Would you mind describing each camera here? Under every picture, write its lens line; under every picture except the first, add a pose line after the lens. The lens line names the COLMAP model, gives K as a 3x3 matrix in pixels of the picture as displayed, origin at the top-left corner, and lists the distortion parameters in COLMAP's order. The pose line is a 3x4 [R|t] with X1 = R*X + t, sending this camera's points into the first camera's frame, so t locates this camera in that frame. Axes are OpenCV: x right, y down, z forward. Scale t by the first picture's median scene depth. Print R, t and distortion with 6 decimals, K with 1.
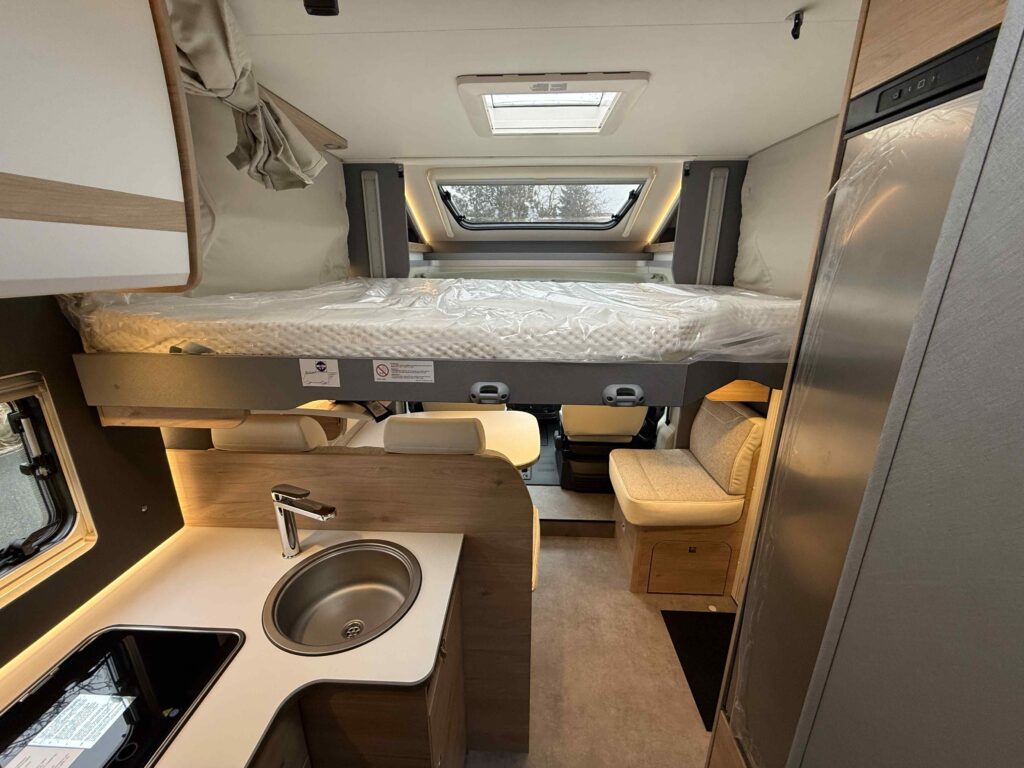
lens RADIAL K [[407.5, 0, 508.1], [0, 407.5, 384.0], [0, 0, 1]] dist [0.001106, 0.000020]
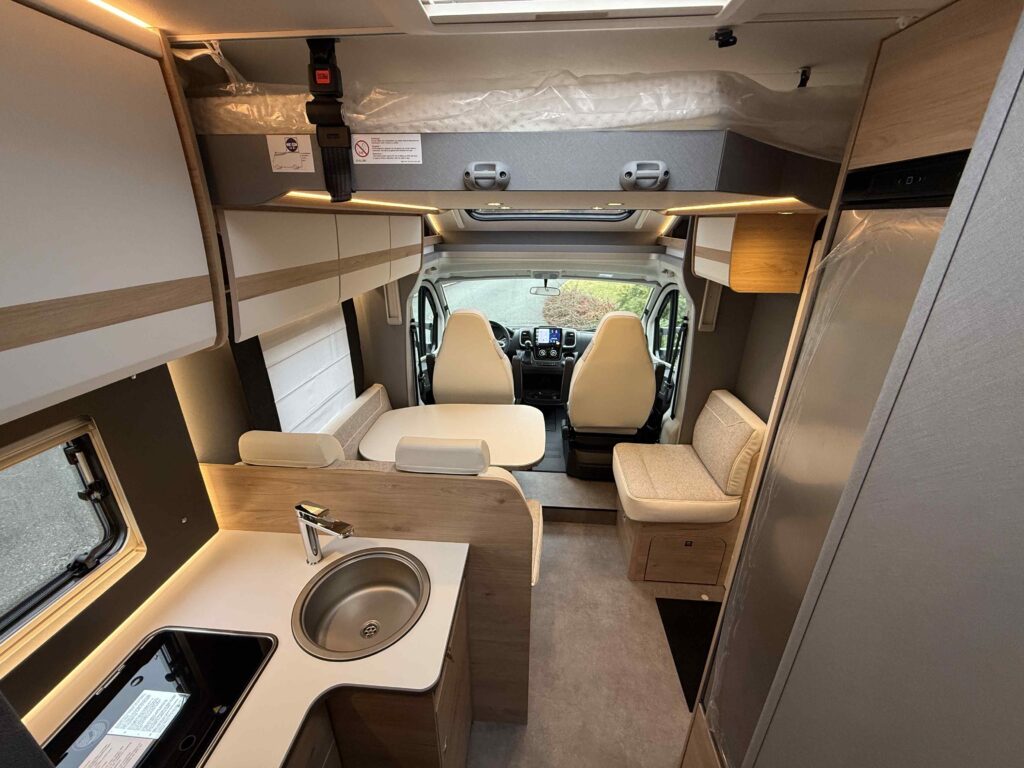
lens RADIAL K [[407.5, 0, 508.1], [0, 407.5, 384.0], [0, 0, 1]] dist [0.001106, 0.000020]
pose [[0.999411, 0.014565, -0.031065, 0.018664], [-0.011855, 0.996249, 0.085712, -0.123966], [0.032197, -0.085293, 0.995836, -0.038932]]
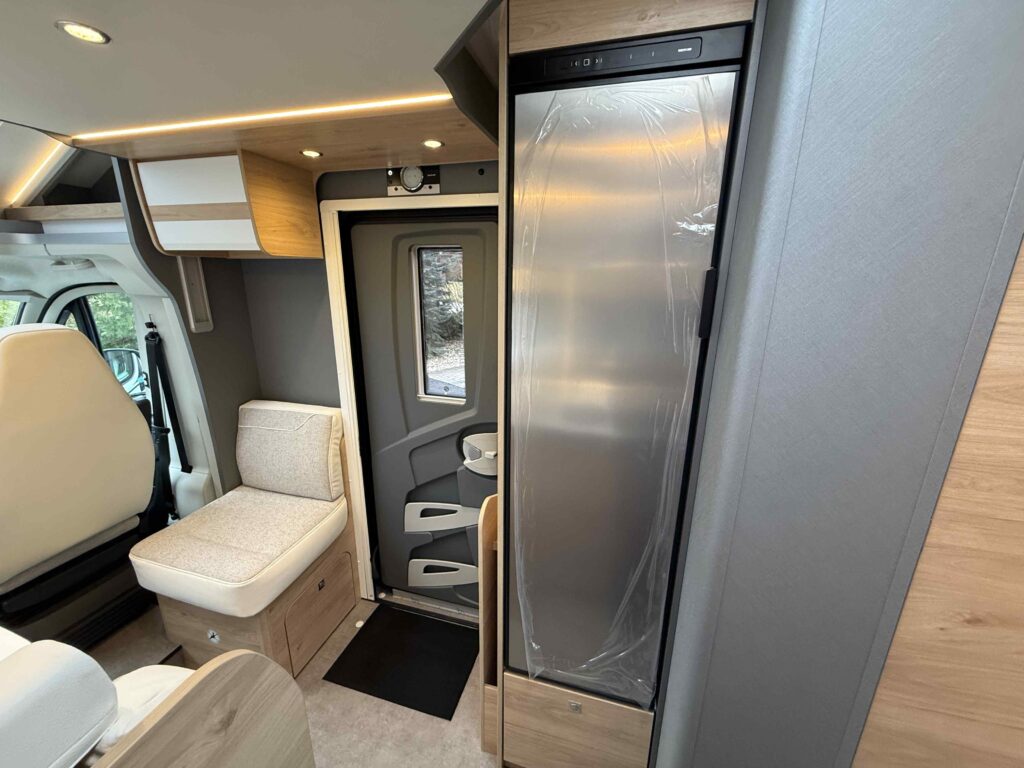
lens RADIAL K [[407.5, 0, 508.1], [0, 407.5, 384.0], [0, 0, 1]] dist [0.001106, 0.000020]
pose [[0.231622, -0.254673, 0.938878, -0.187219], [0.272764, 0.943412, 0.188612, -0.045905], [-0.933783, 0.212405, 0.287981, 0.440609]]
